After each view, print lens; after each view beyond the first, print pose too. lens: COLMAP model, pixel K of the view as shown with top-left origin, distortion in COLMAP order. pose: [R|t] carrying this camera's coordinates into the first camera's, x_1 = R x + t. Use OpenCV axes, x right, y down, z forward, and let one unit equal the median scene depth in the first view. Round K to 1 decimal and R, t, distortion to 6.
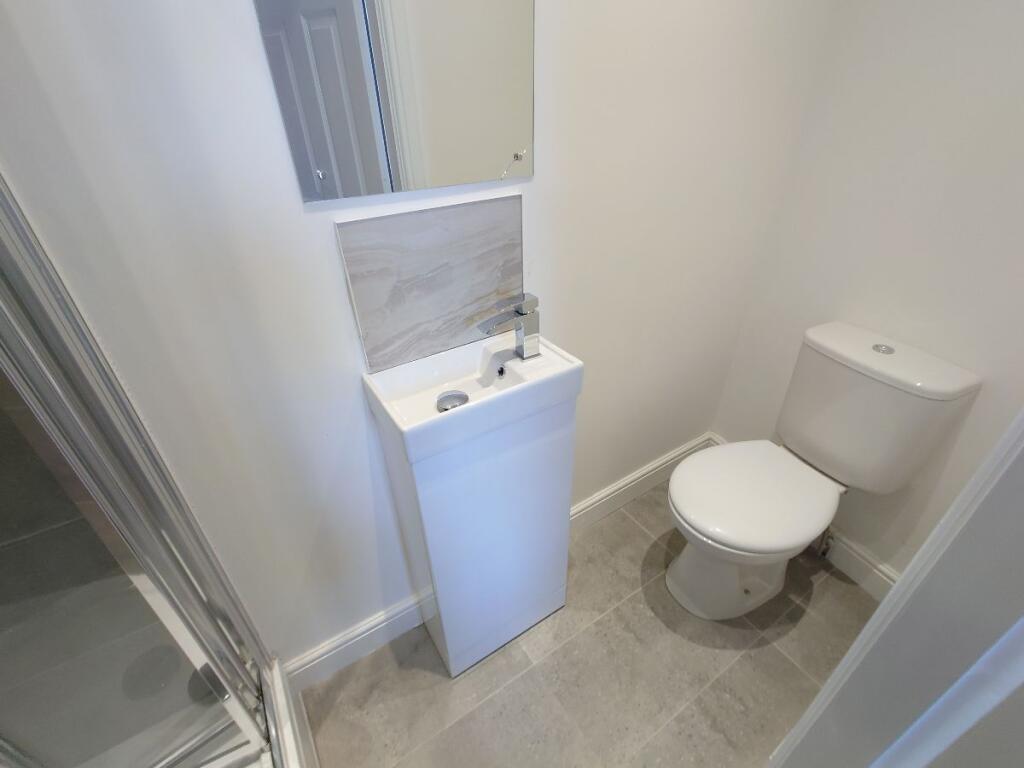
lens RADIAL K [[463.6, 0, 512.0], [0, 463.6, 384.0], [0, 0, 1]] dist [-0.001887, -0.000943]
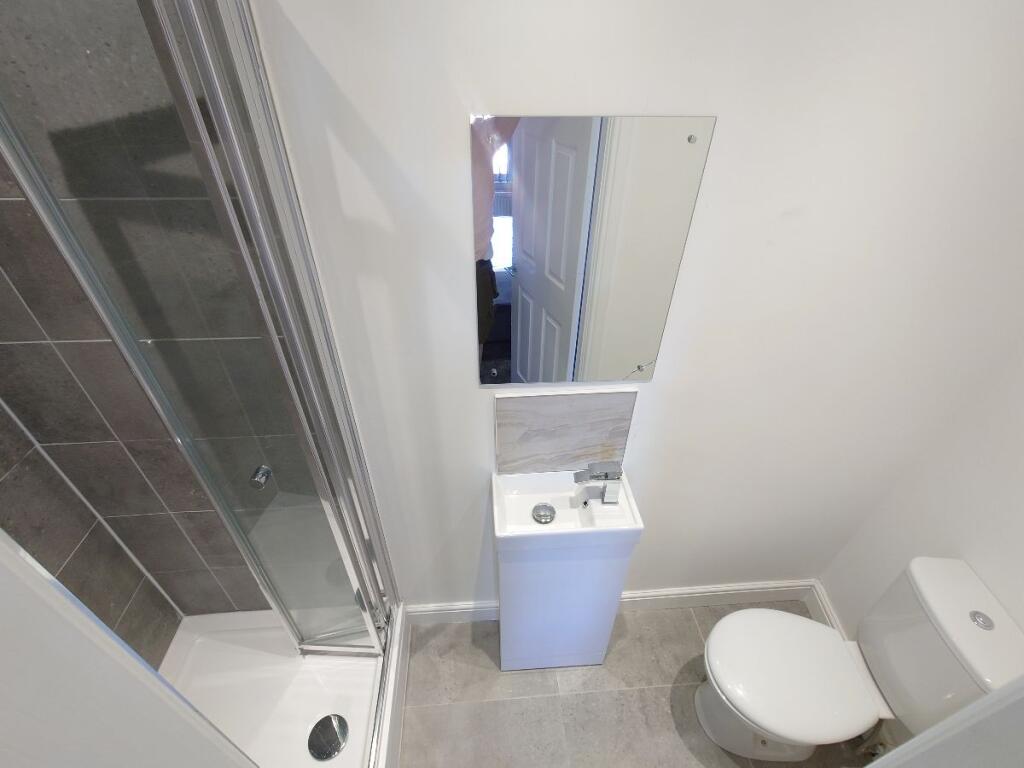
lens RADIAL K [[463.6, 0, 512.0], [0, 463.6, 384.0], [0, 0, 1]] dist [-0.001887, -0.000943]
pose [[0.875529, 0.315275, -0.366128, 0.143001], [-0.283662, 0.948837, 0.138721, -0.400078], [0.391132, -0.017598, 0.920167, -0.260921]]
